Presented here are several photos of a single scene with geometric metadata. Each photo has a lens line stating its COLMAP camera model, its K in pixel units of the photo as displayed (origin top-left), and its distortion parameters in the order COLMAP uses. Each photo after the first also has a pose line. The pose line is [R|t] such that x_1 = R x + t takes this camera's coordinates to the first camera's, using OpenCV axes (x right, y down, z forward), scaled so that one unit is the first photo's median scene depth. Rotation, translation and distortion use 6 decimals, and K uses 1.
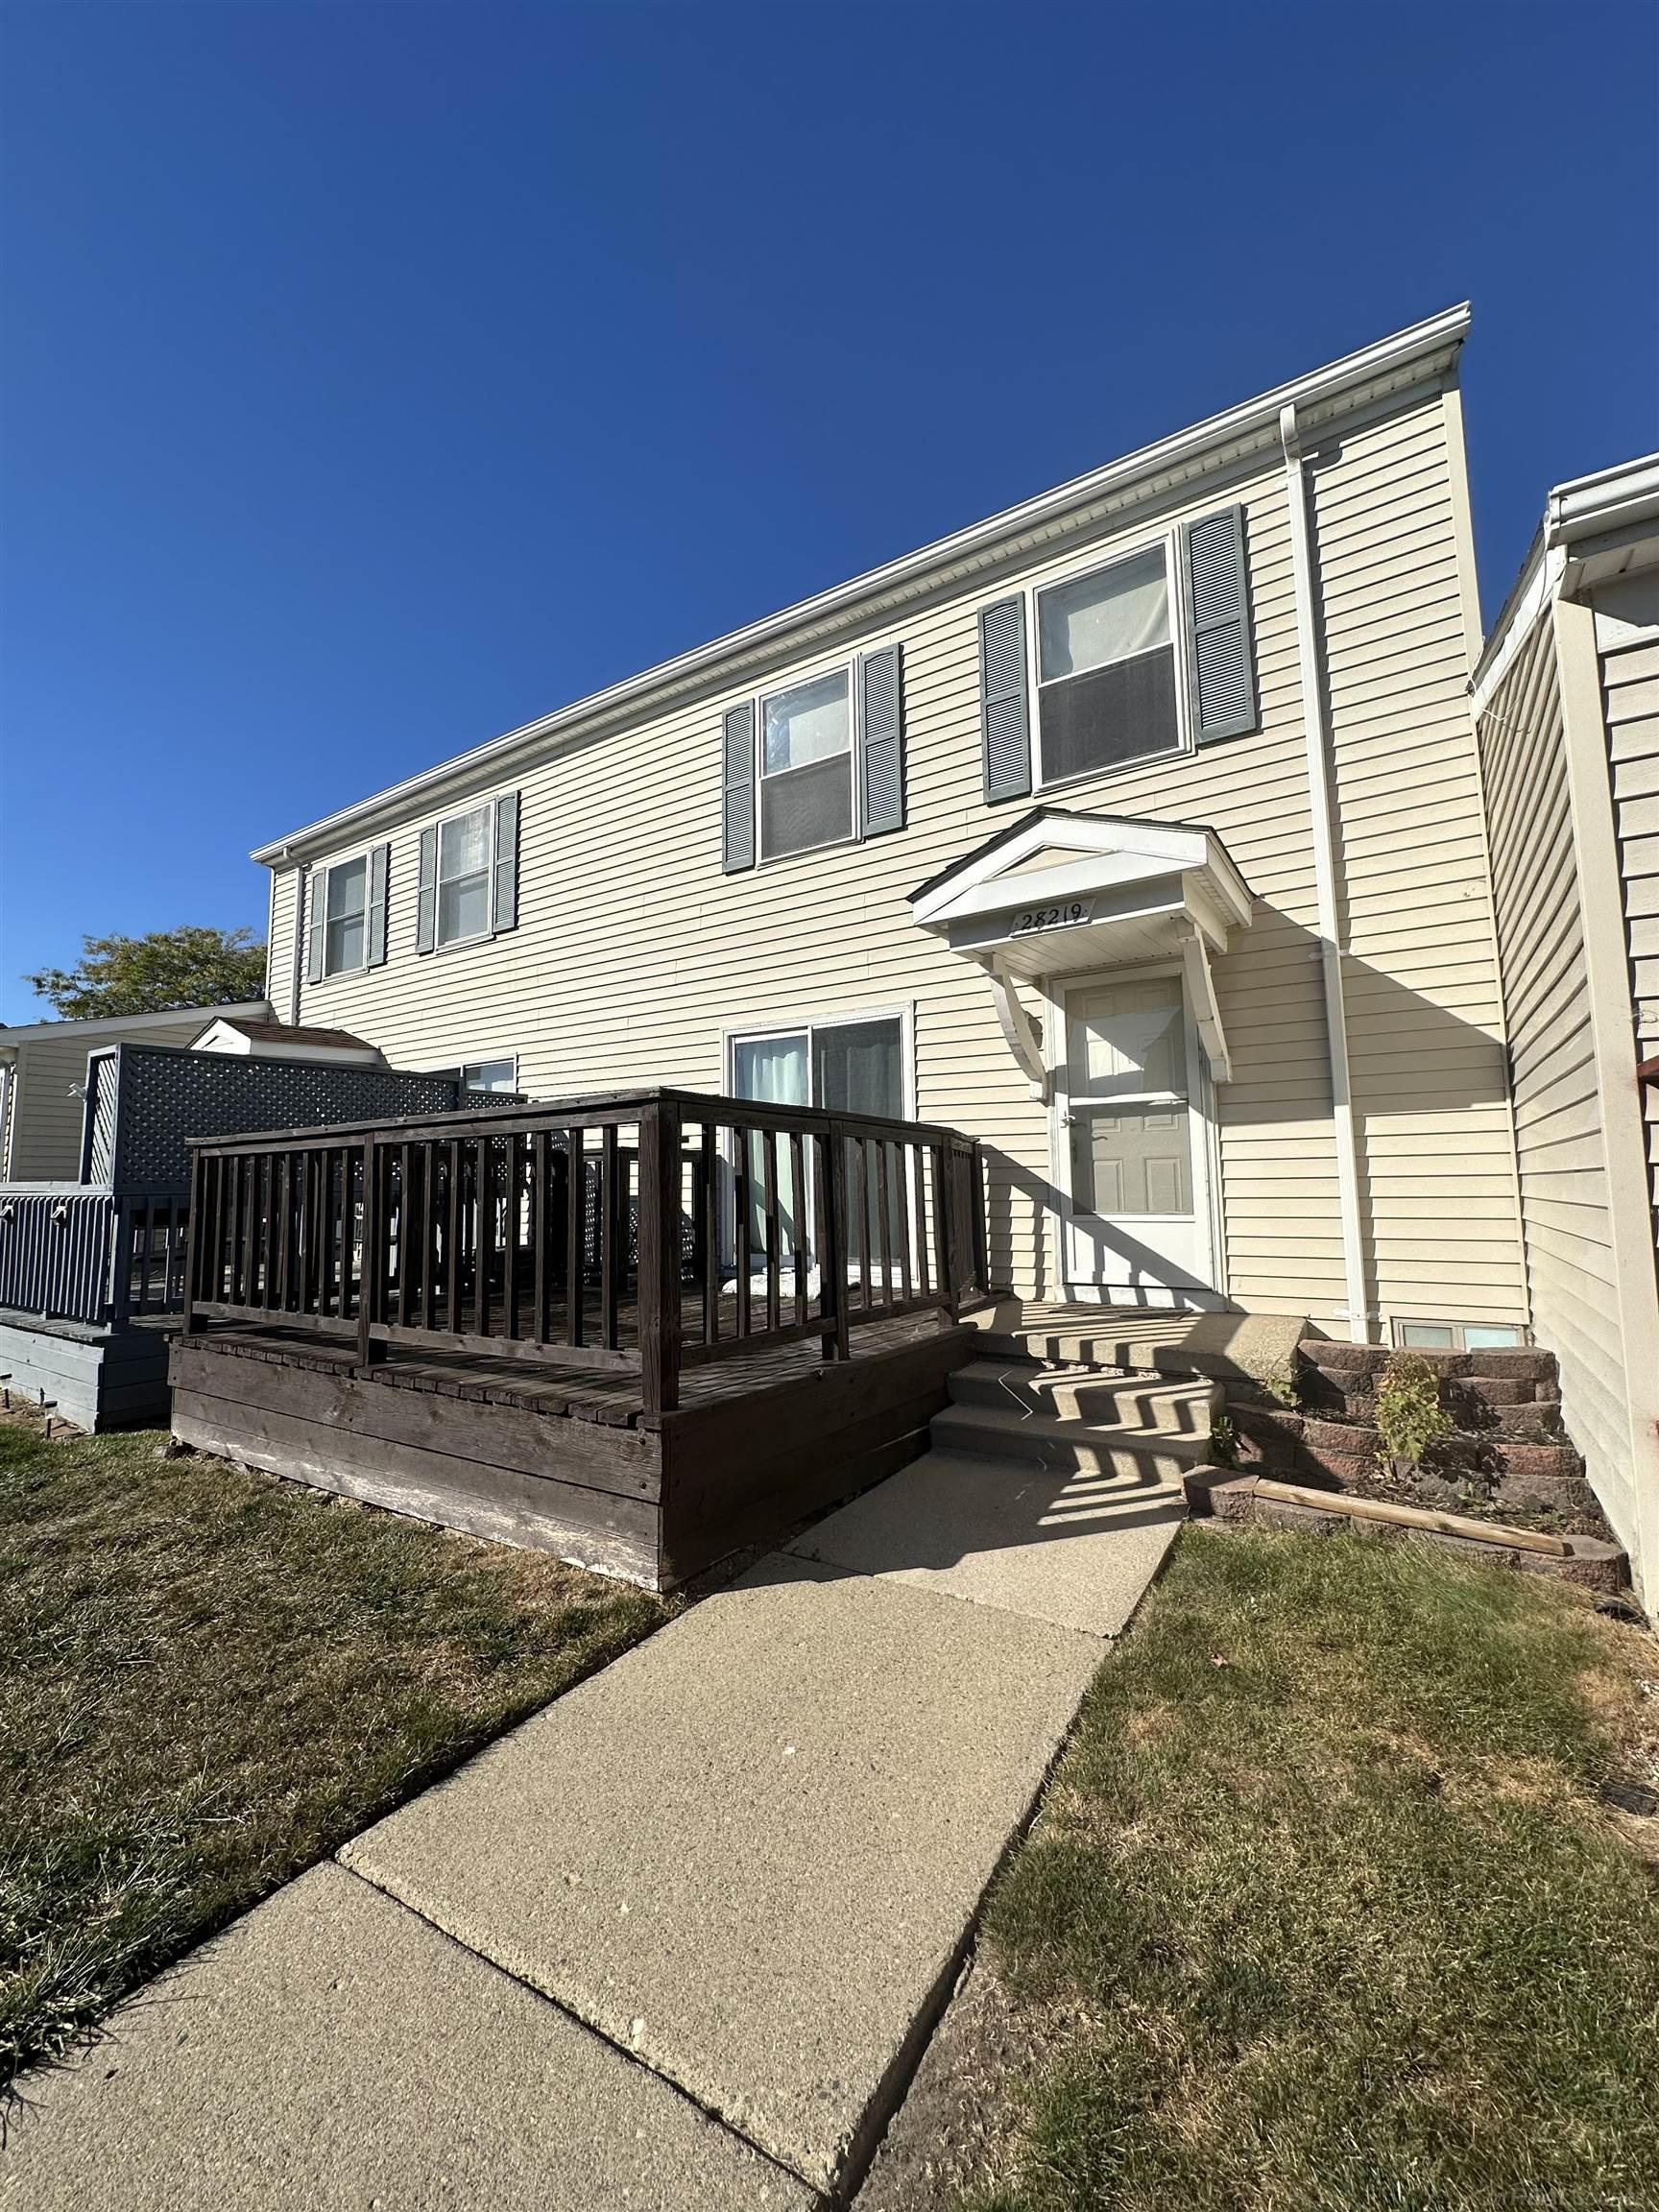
lens RADIAL K [[879.3, 0, 827.2], [0, 879.3, 1105.1], [0, 0, 1]] dist [-0.004181, 0.001215]
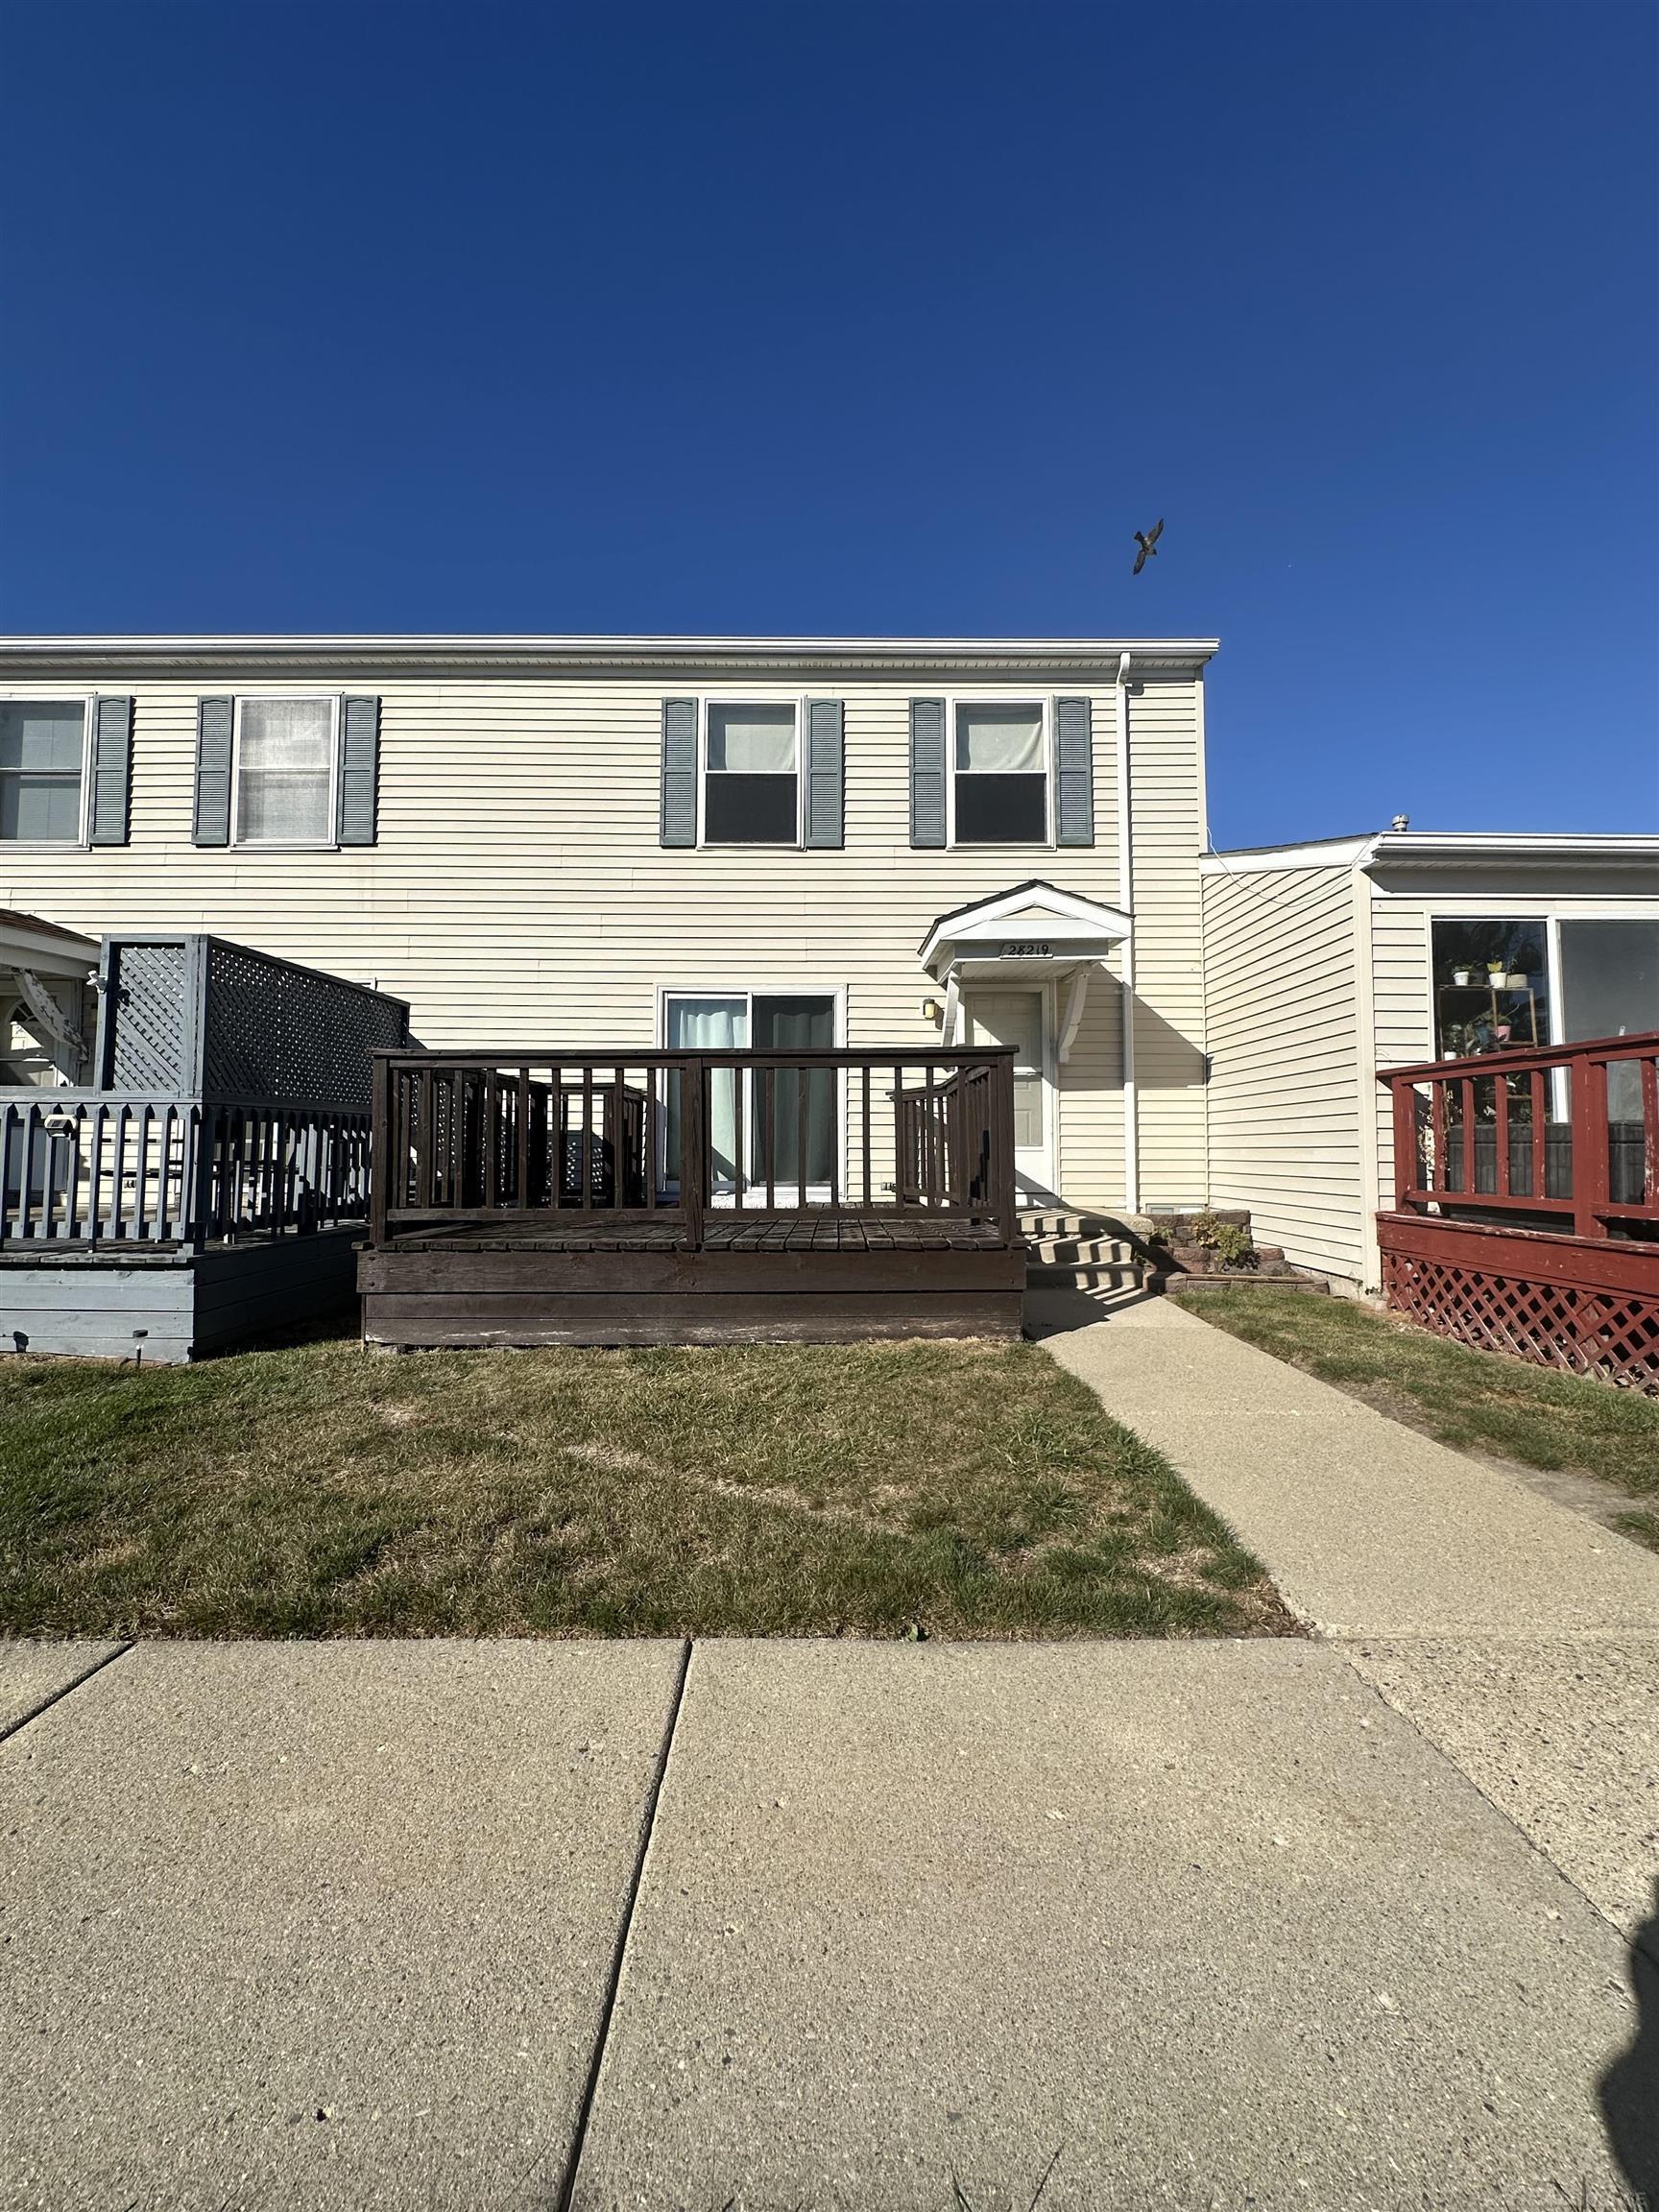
lens RADIAL K [[879.3, 0, 827.1], [0, 879.3, 1108.2], [0, 0, 1]] dist [-0.004181, 0.001215]
pose [[0.837340, 0.041736, 0.545088, -0.704982], [-0.064383, 0.997671, 0.022513, 0.042308], [-0.542879, -0.053946, 0.838077, -0.098617]]
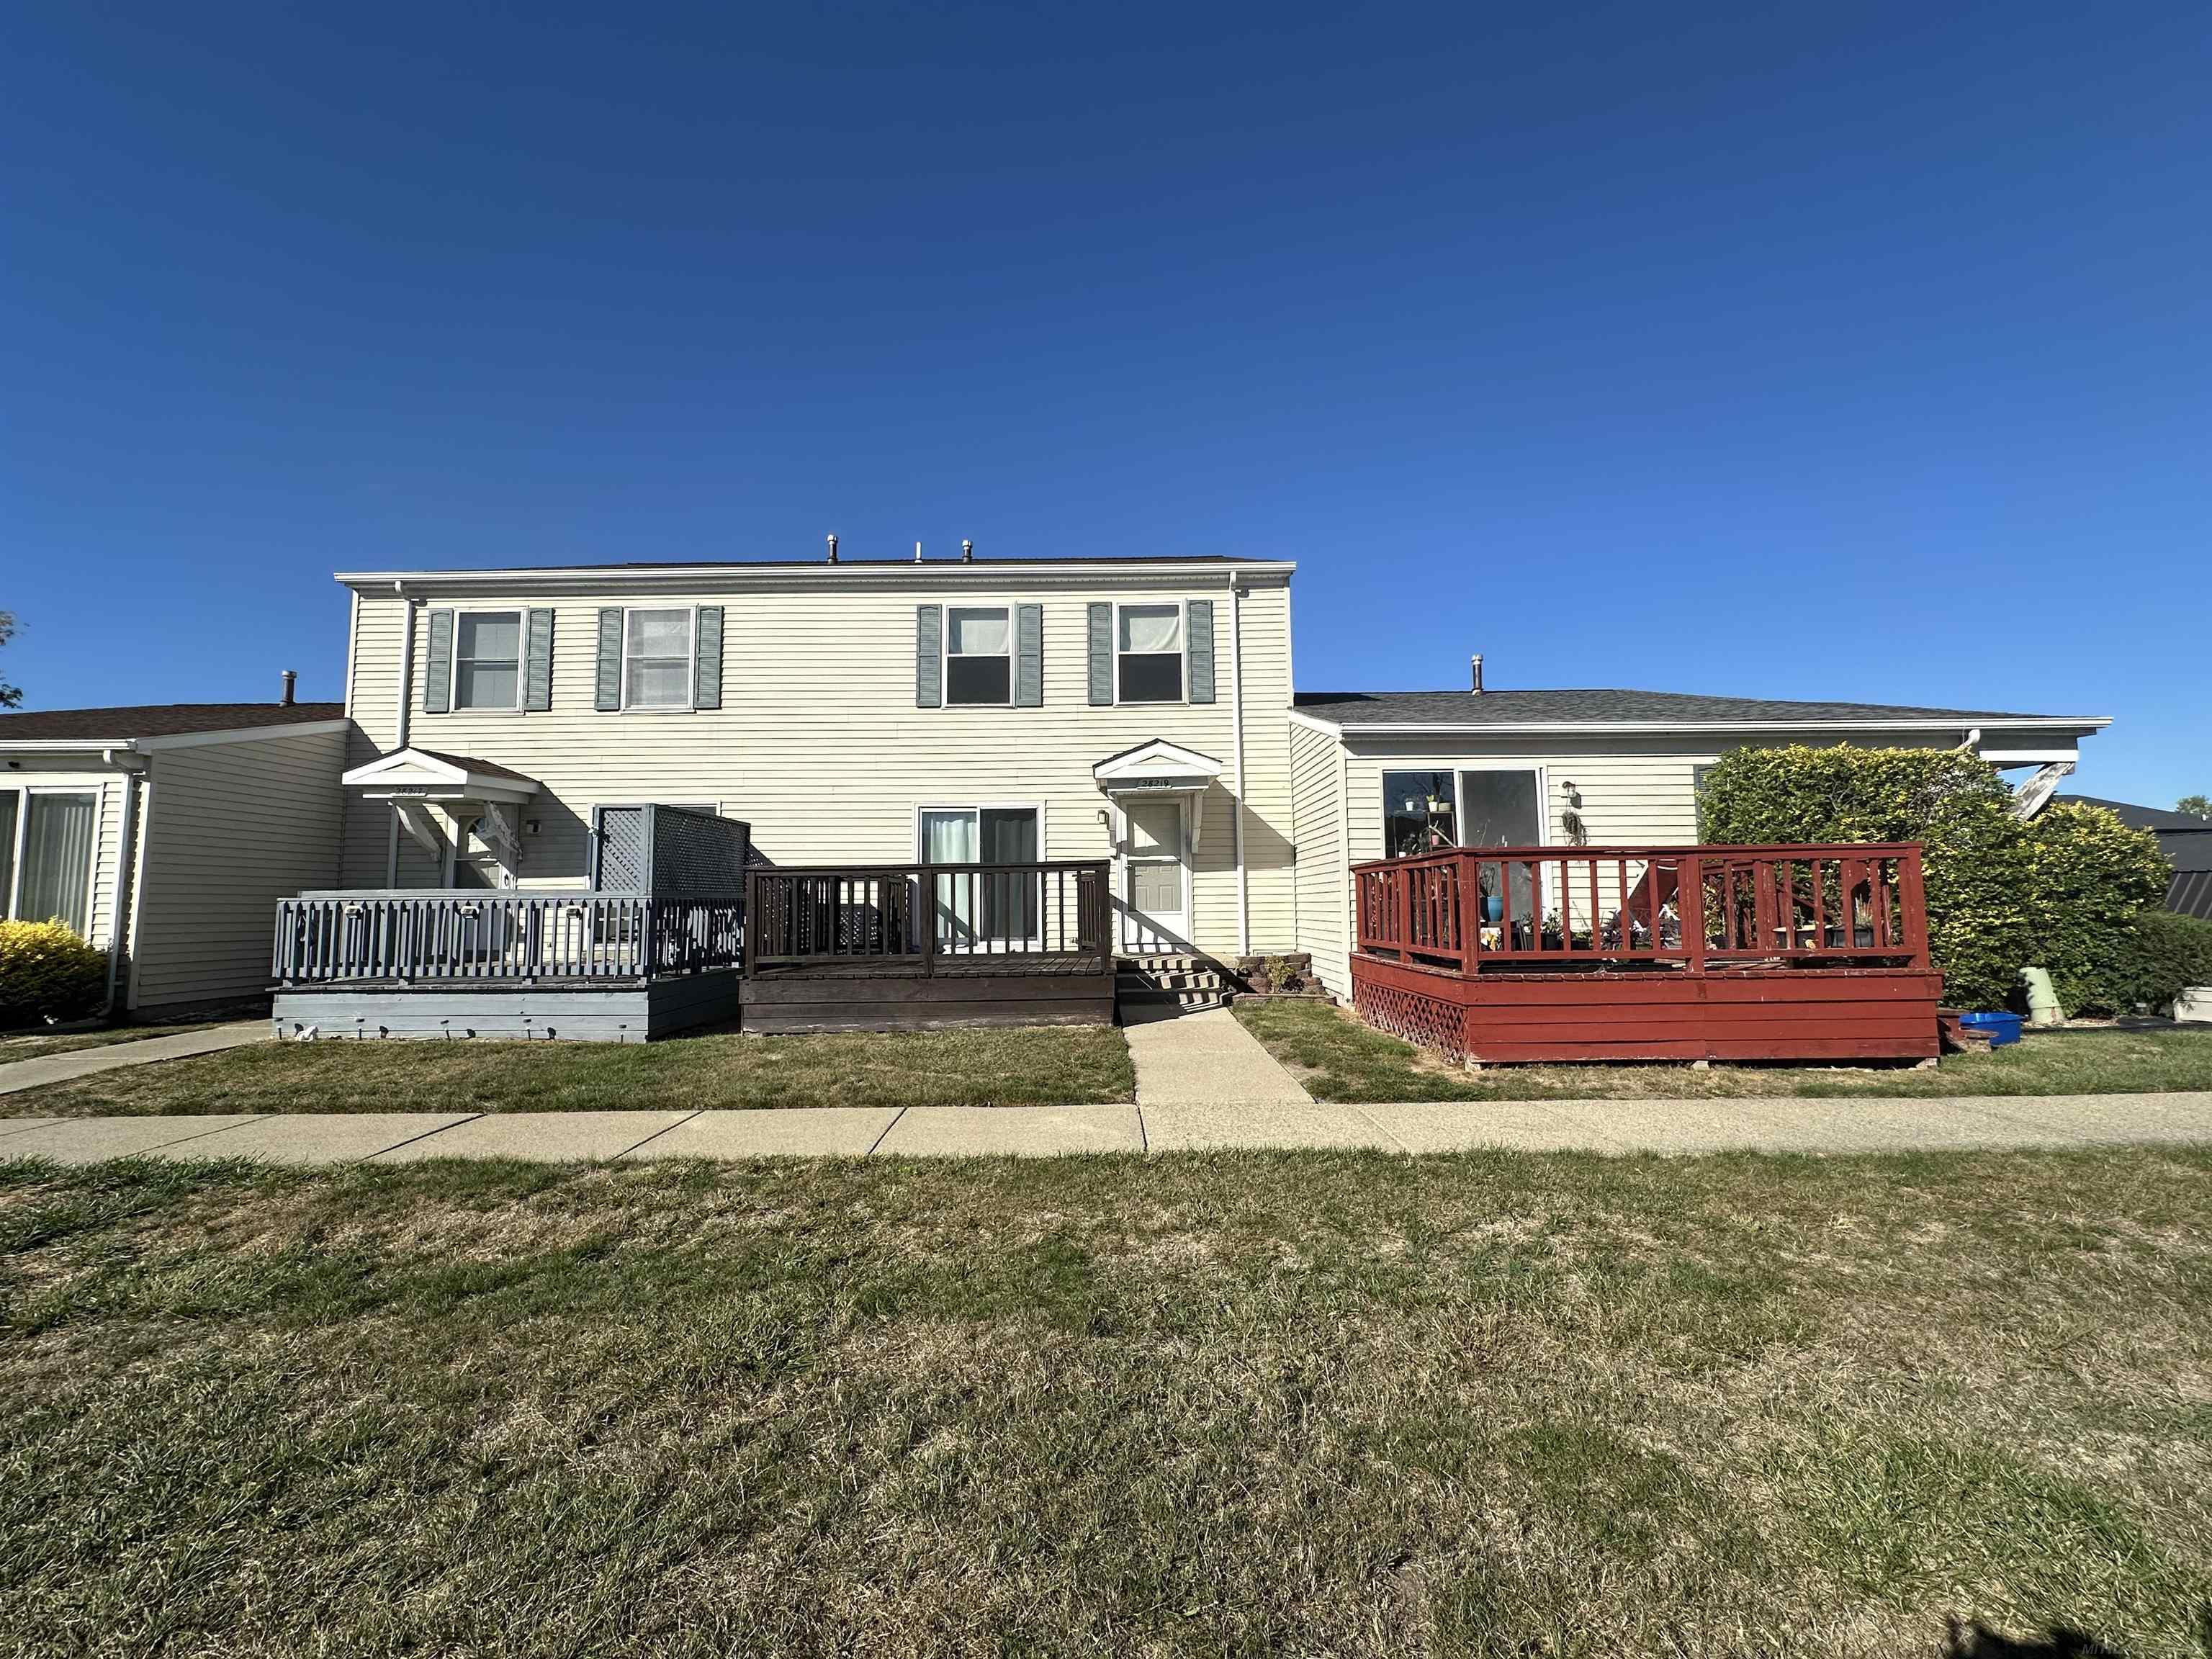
lens RADIAL K [[879.3, 0, 1099.4], [0, 879.3, 831.8], [0, 0, 1]] dist [-0.004181, 0.001215]
pose [[0.841348, 0.049071, 0.538262, -0.915427], [-0.051288, 0.998625, -0.010872, -0.039805], [-0.538055, -0.018459, 0.842707, -0.734519]]
